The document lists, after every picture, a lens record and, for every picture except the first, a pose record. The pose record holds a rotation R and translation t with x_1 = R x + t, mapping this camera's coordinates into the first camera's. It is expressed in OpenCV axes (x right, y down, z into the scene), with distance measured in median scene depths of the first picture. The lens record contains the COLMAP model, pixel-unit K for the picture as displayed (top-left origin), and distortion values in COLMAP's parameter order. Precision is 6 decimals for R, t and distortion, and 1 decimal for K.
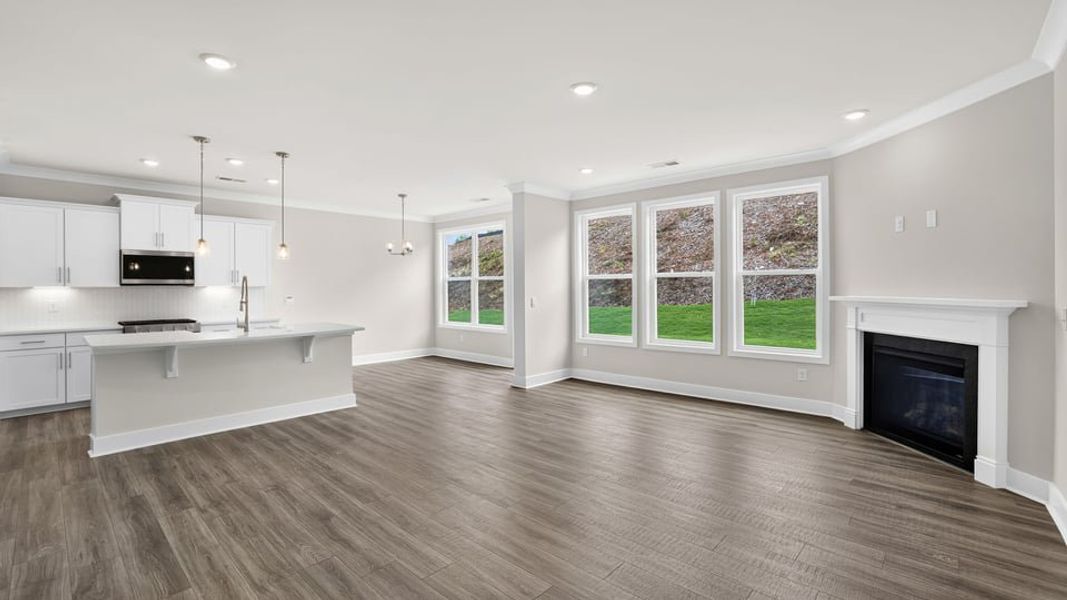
lens RADIAL K [[472.9, 0, 527.2], [0, 472.9, 291.2], [0, 0, 1]] dist [-0.052436, 0.022761]
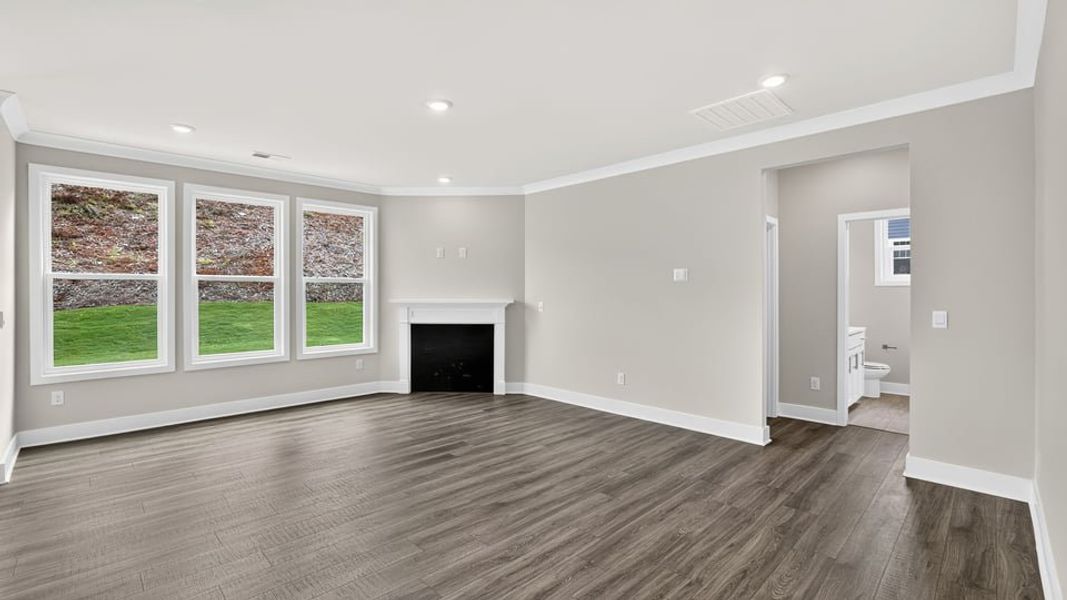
lens RADIAL K [[472.9, 0, 527.2], [0, 472.9, 291.2], [0, 0, 1]] dist [-0.052436, 0.022761]
pose [[0.045408, 0.010220, 0.998916, -0.805679], [0.009686, 0.999896, -0.010670, 0.005571], [-0.998922, 0.010160, 0.045304, 0.645907]]
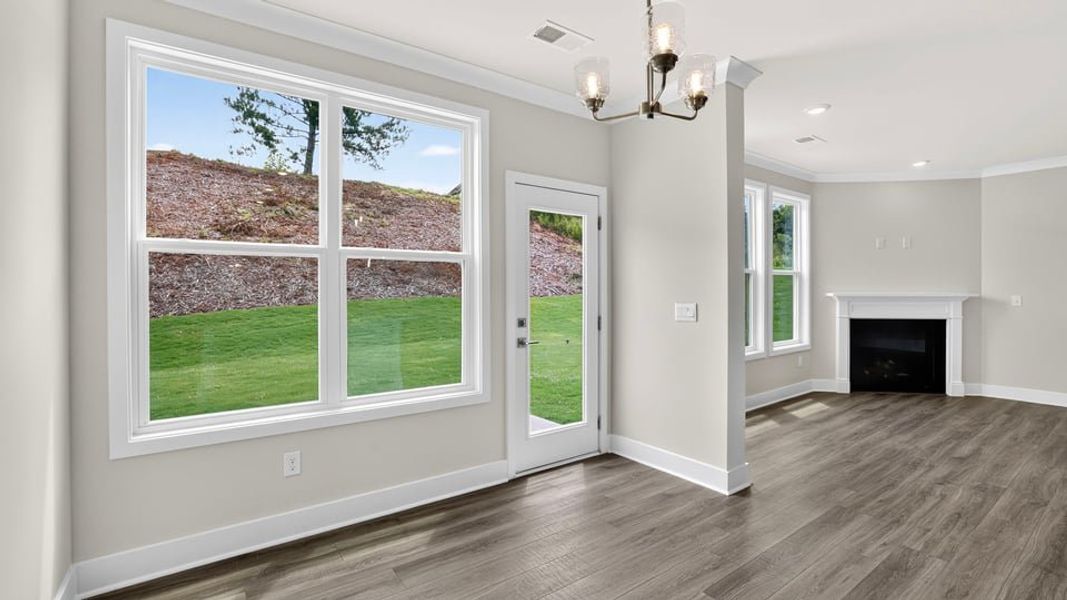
lens RADIAL K [[472.9, 0, 527.2], [0, 472.9, 291.2], [0, 0, 1]] dist [-0.052436, 0.022761]
pose [[0.183513, 0.002652, 0.983014, -0.872871], [0.009242, 0.999948, -0.004423, 0.003841], [-0.982974, 0.009897, 0.183479, 1.885049]]
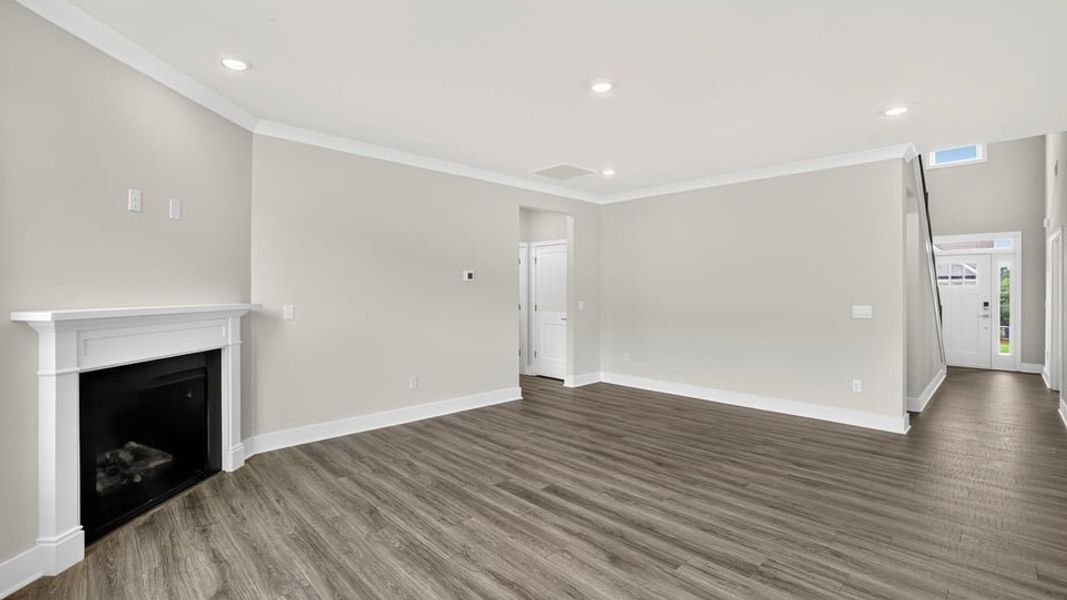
lens RADIAL K [[472.9, 0, 527.2], [0, 472.9, 291.2], [0, 0, 1]] dist [-0.052436, 0.022761]
pose [[-0.998836, 0.005613, 0.047918, 0.195594], [0.006147, 0.999920, 0.011014, -0.015551], [-0.047852, 0.011296, -0.998791, 1.696205]]
